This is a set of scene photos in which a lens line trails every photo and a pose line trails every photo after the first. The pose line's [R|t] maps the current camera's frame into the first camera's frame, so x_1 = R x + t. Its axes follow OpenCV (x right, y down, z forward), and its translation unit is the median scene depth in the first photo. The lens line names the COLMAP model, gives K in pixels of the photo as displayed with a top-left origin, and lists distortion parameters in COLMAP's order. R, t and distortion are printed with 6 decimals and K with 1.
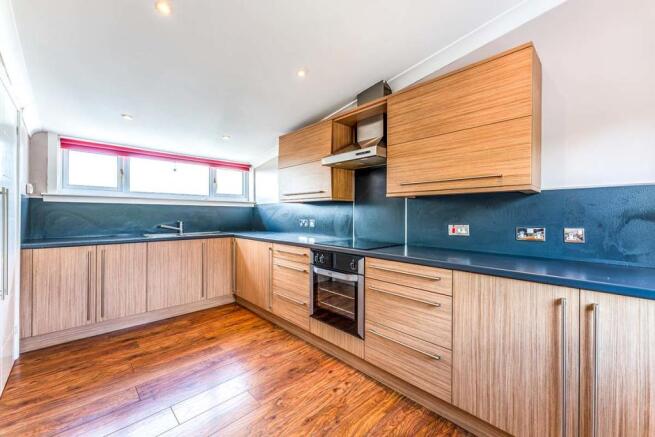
lens RADIAL K [[260.6, 0, 324.4], [0, 260.6, 215.9], [0, 0, 1]] dist [0.000249, 0.000093]
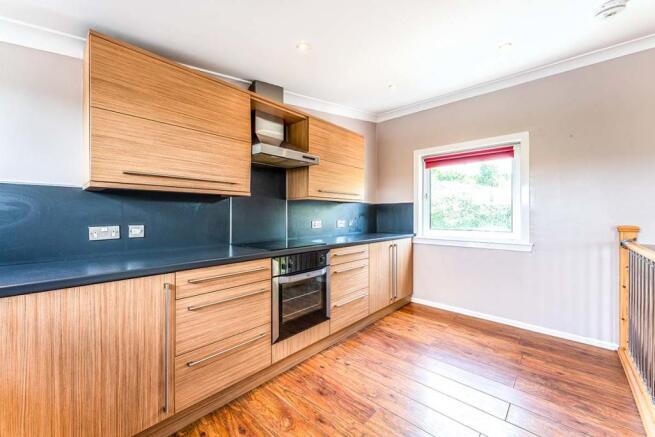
lens RADIAL K [[260.6, 0, 324.4], [0, 260.6, 215.9], [0, 0, 1]] dist [0.000249, 0.000093]
pose [[-0.062213, -0.011978, 0.997991, -0.950133], [0.000392, 0.999928, 0.012026, -0.012068], [-0.998063, 0.001139, -0.062204, 1.002235]]
